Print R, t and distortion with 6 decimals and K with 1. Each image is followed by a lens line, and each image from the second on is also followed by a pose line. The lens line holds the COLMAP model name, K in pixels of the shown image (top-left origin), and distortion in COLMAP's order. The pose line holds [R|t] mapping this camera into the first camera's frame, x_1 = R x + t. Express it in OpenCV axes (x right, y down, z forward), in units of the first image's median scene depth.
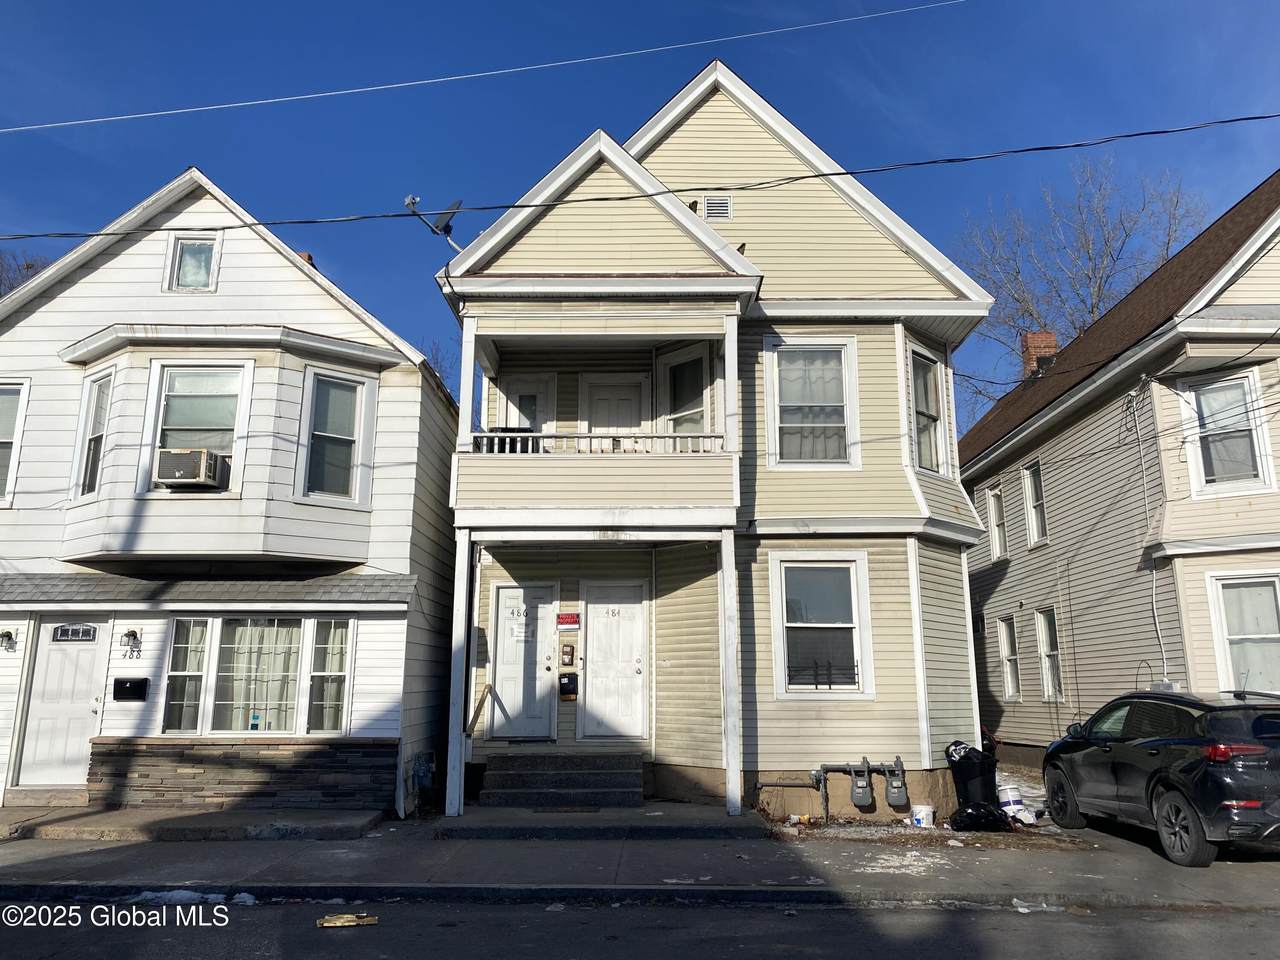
lens RADIAL K [[1010.8, 0, 585.4], [0, 1010.8, 481.1], [0, 0, 1]] dist [0.014074, -0.013154]
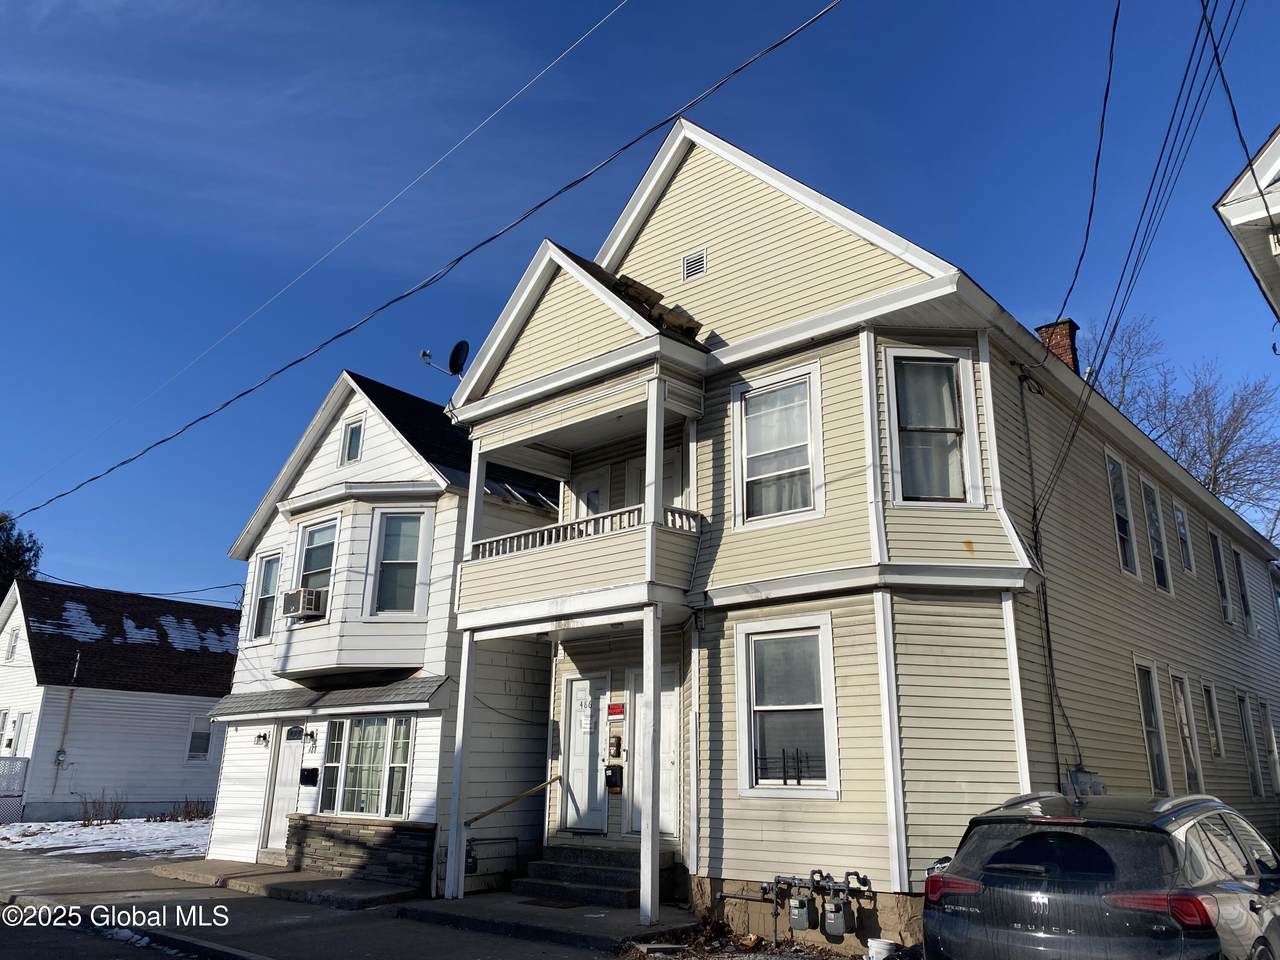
lens RADIAL K [[1010.8, 0, 638.9], [0, 1010.8, 473.0], [0, 0, 1]] dist [0.014074, -0.013154]
pose [[0.735989, -0.186524, -0.650791, 0.740889], [0.124825, 0.982203, -0.140344, 0.054273], [0.665386, 0.022057, 0.746174, 0.285551]]
